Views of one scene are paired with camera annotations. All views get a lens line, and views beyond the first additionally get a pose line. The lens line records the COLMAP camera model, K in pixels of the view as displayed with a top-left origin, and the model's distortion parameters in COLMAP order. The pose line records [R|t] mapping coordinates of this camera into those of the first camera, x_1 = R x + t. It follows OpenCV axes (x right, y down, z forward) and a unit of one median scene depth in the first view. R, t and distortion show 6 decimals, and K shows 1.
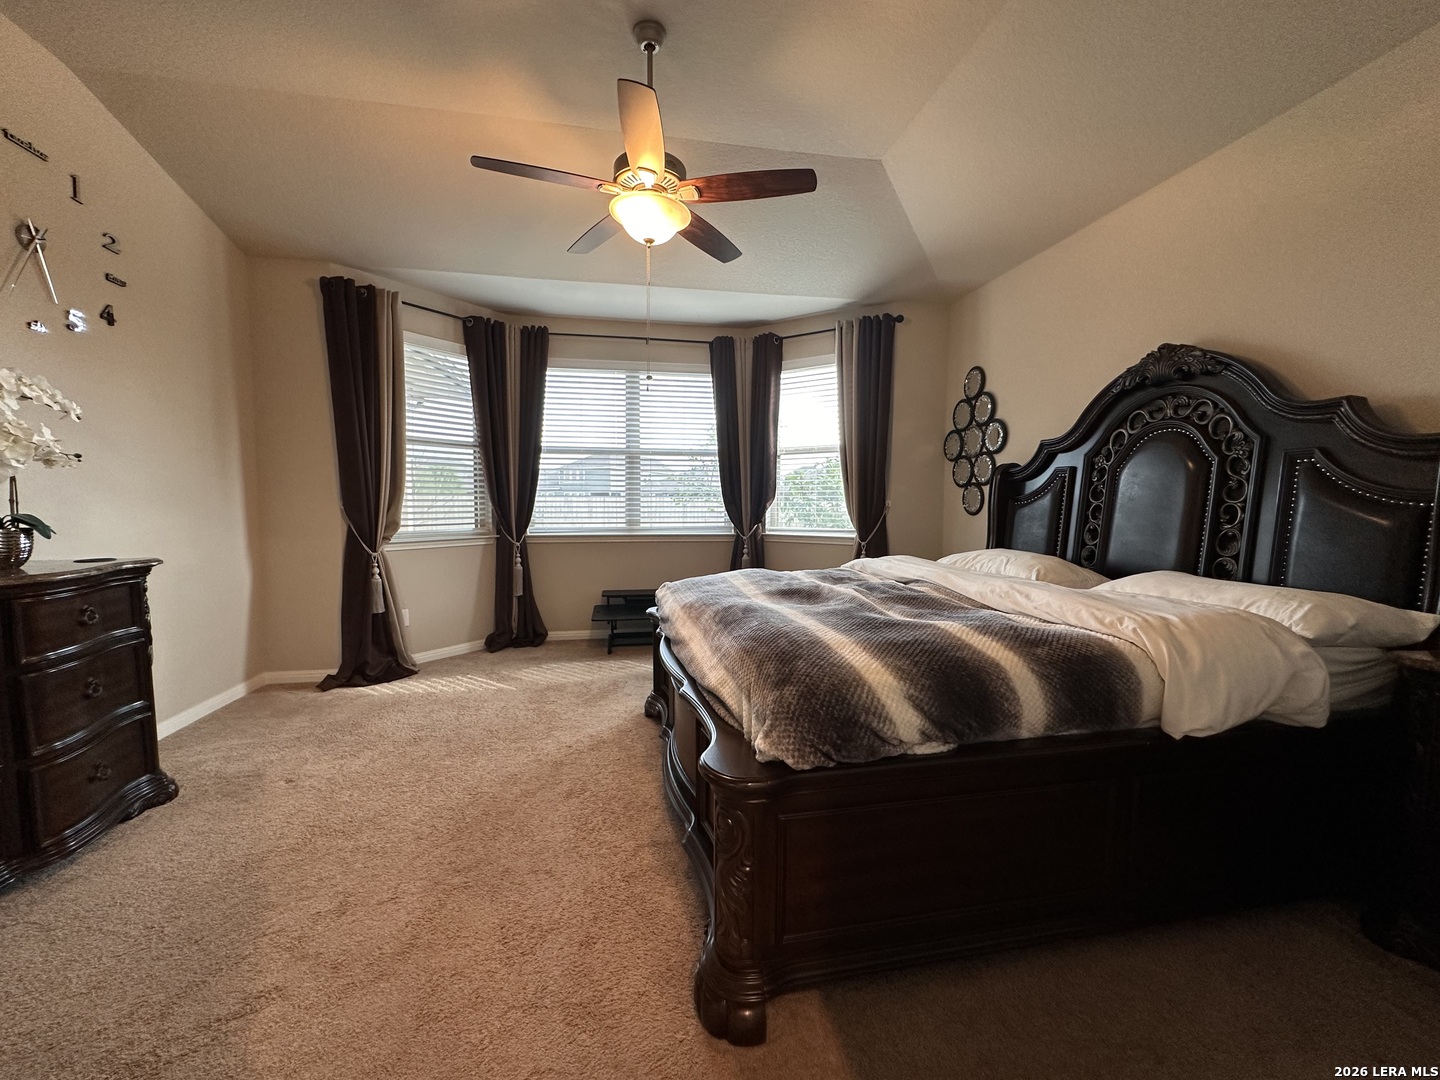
lens RADIAL K [[575.3, 0, 715.6], [0, 575.3, 540.3], [0, 0, 1]] dist [-0.001968, 0.000565]
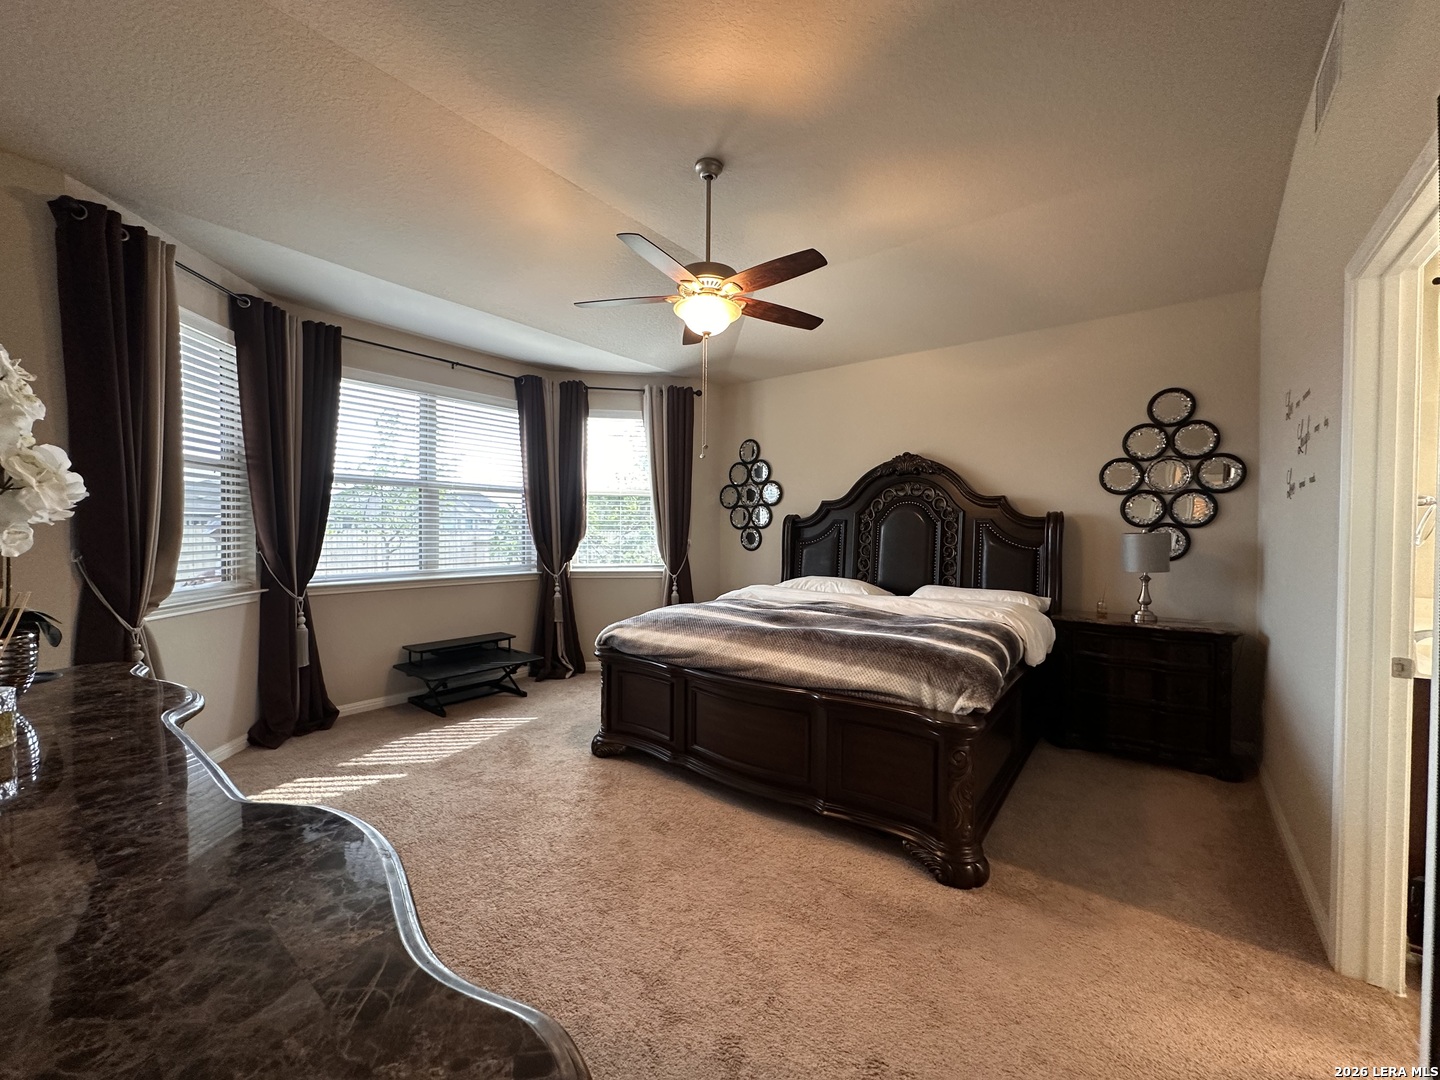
lens RADIAL K [[575.3, 0, 715.6], [0, 575.3, 540.3], [0, 0, 1]] dist [-0.001968, 0.000565]
pose [[0.749877, -0.007451, 0.661535, -0.447266], [0.037633, 0.998798, -0.031409, -0.027012], [-0.660506, 0.048448, 0.749256, 0.059338]]
